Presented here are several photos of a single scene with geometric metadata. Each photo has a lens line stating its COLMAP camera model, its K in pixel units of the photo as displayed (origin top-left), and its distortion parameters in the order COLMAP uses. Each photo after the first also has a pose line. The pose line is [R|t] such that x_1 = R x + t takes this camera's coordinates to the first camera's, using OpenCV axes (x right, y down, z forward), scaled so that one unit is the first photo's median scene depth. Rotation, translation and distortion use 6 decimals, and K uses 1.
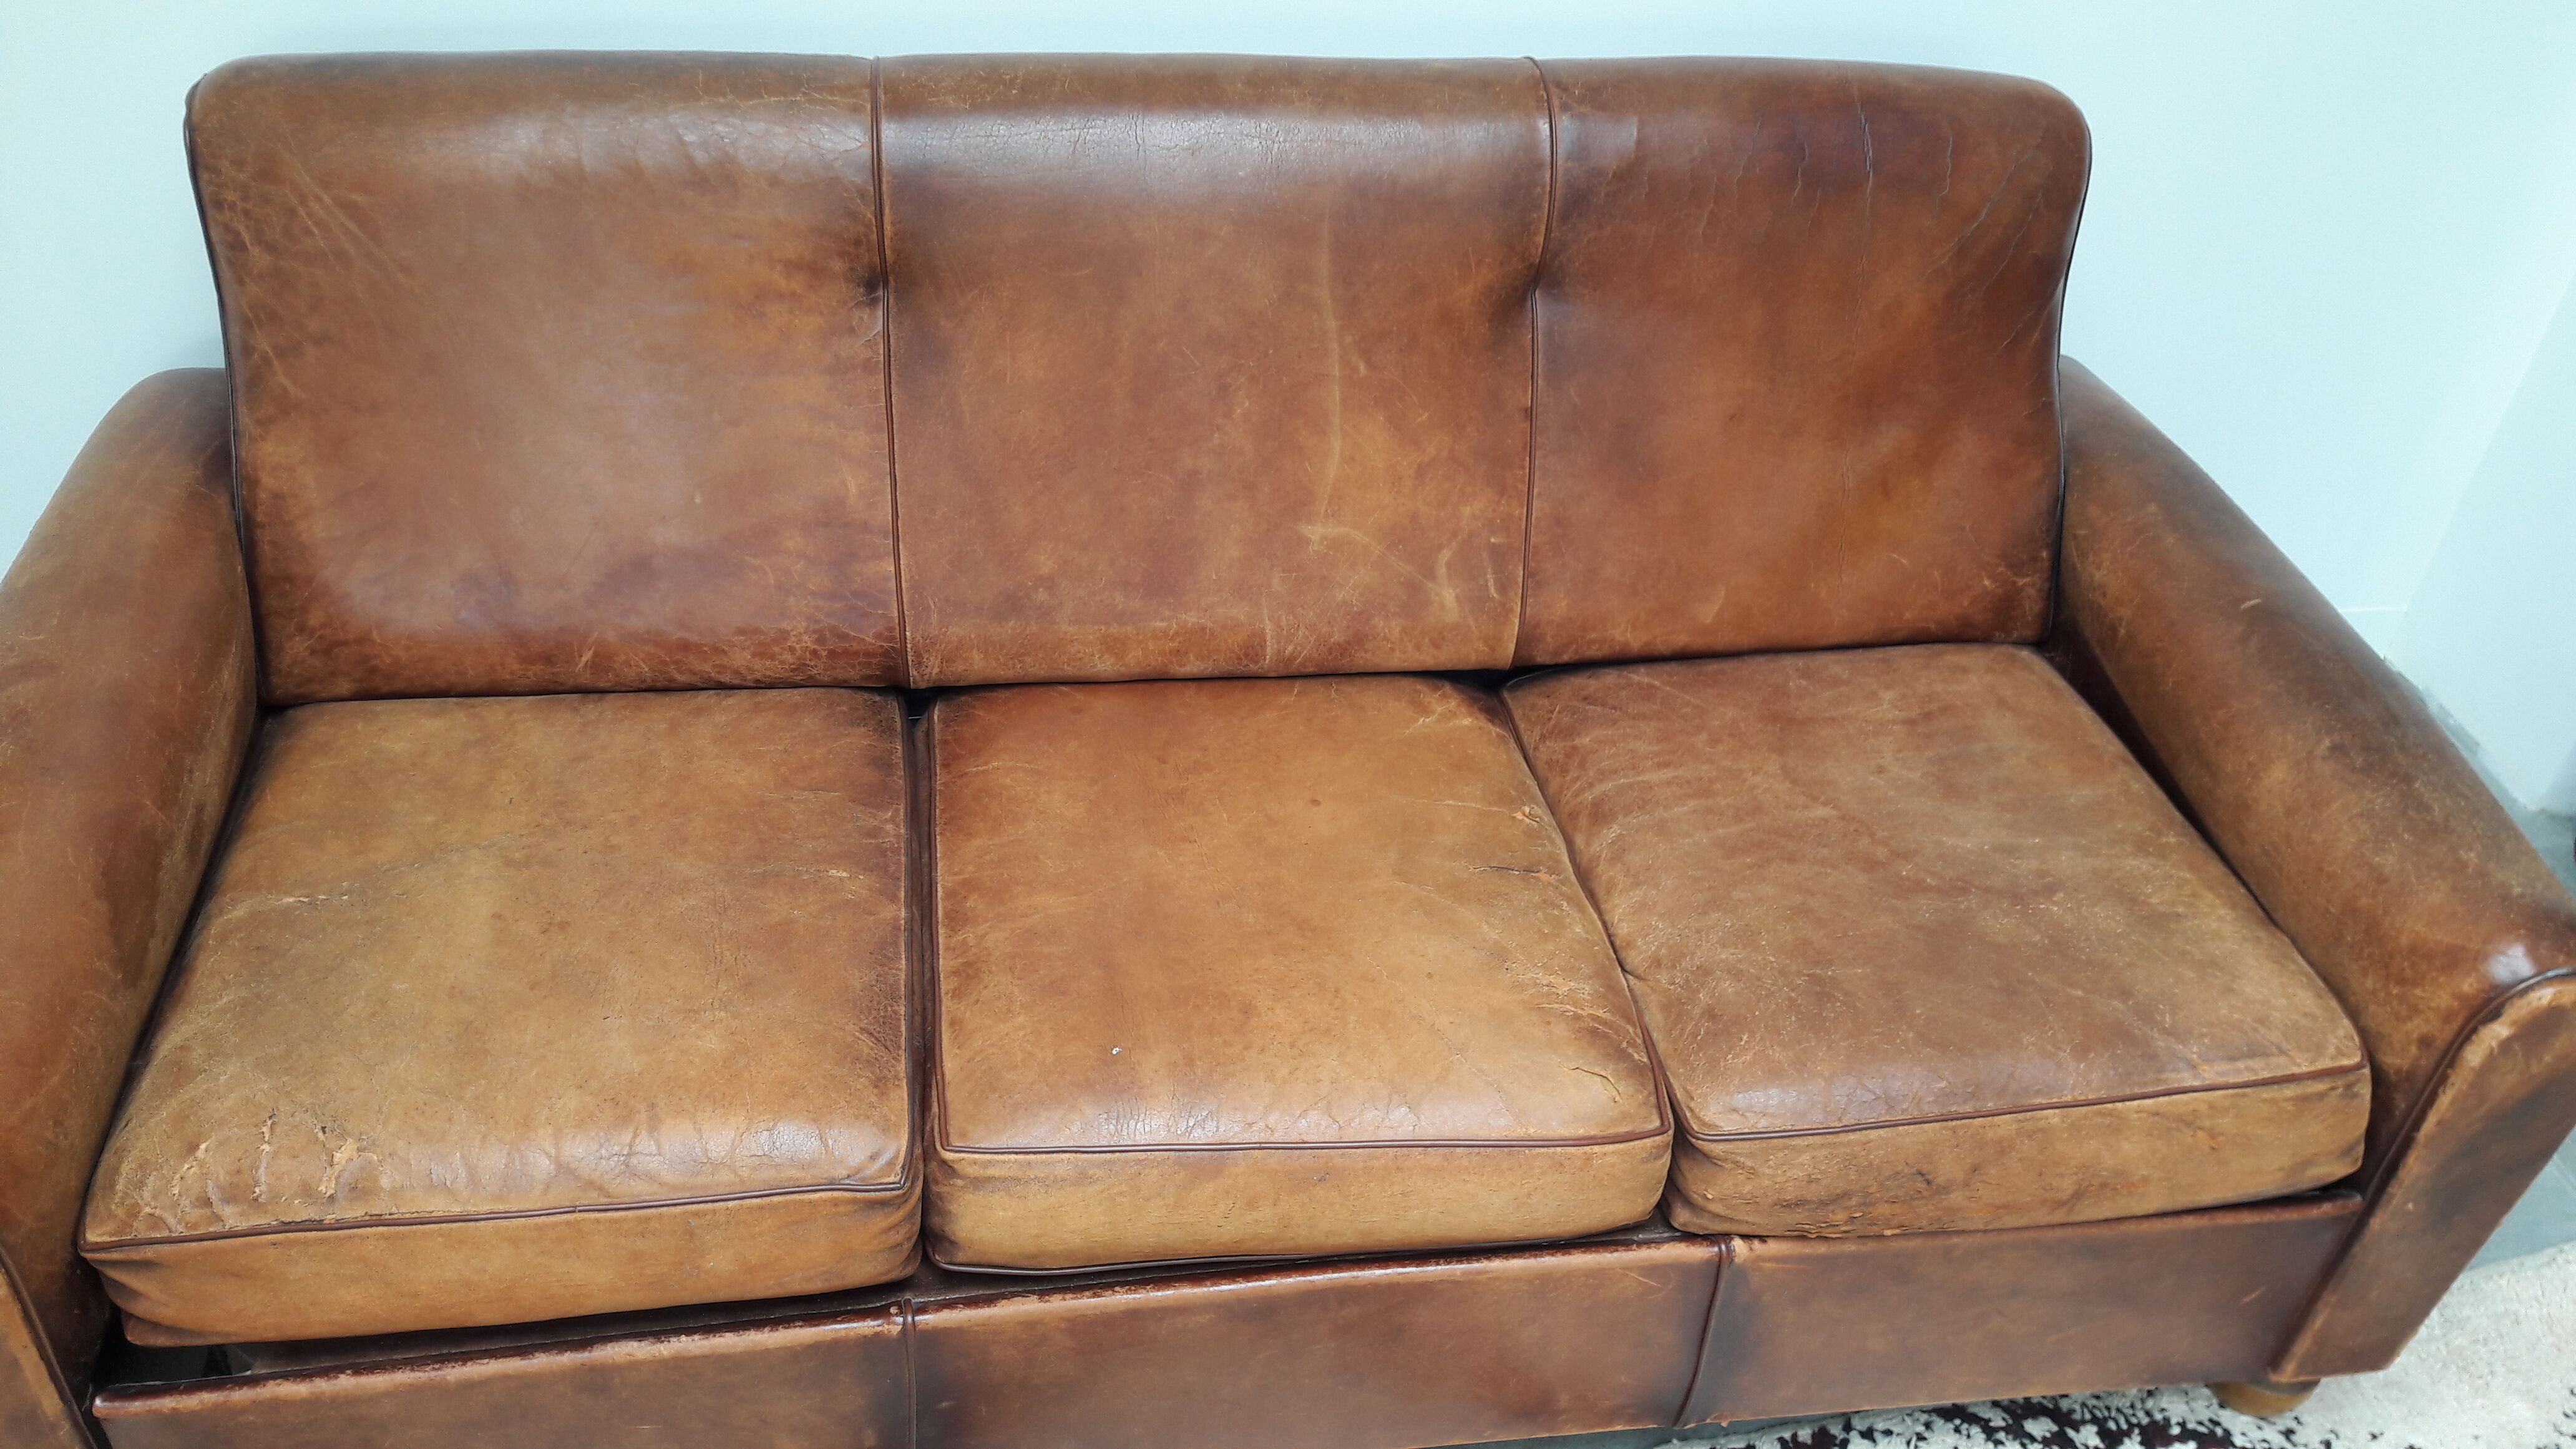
lens RADIAL K [[2010.5, 0, 1258.2], [0, 2010.5, 704.1], [0, 0, 1]] dist [0.106081, -0.284667]
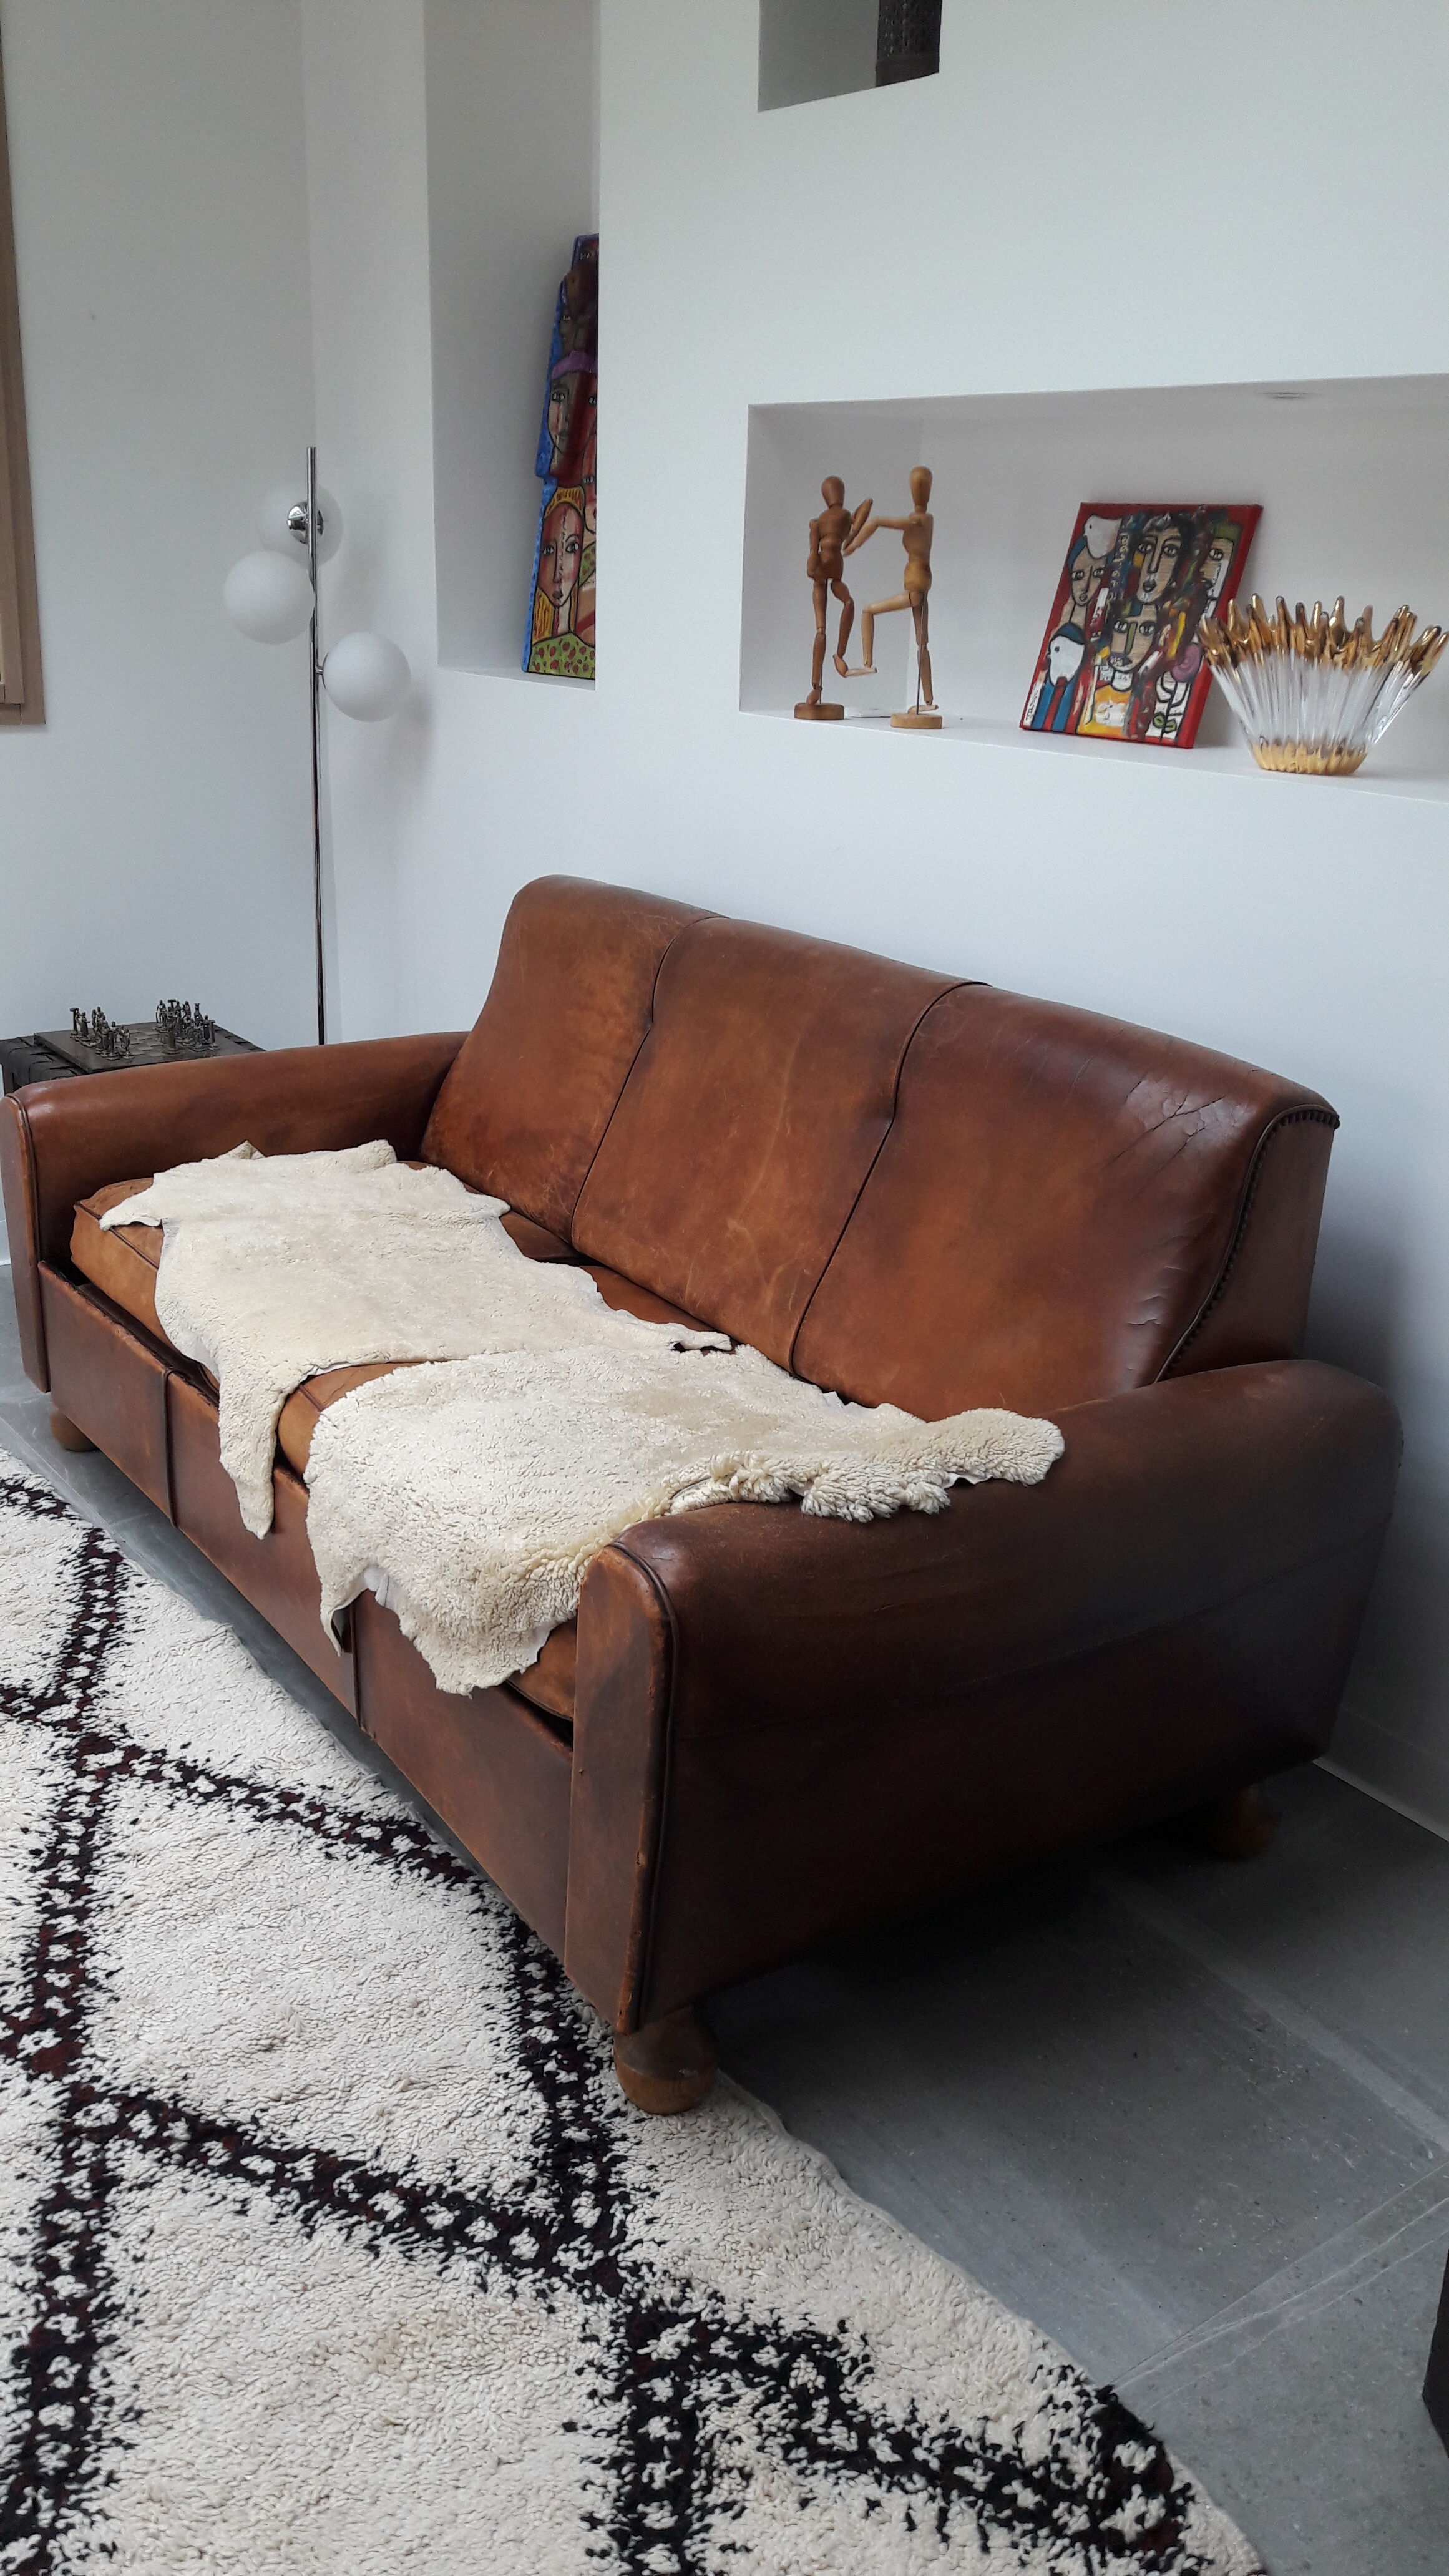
lens RADIAL K [[2010.5, 0, 785.9], [0, 2010.5, 1288.1], [0, 0, 1]] dist [0.106081, -0.284667]
pose [[0.457723, 0.250563, -0.853058, 1.549327], [-0.562126, 0.824922, -0.059320, 0.022065], [0.688842, 0.506678, 0.518434, 0.334551]]
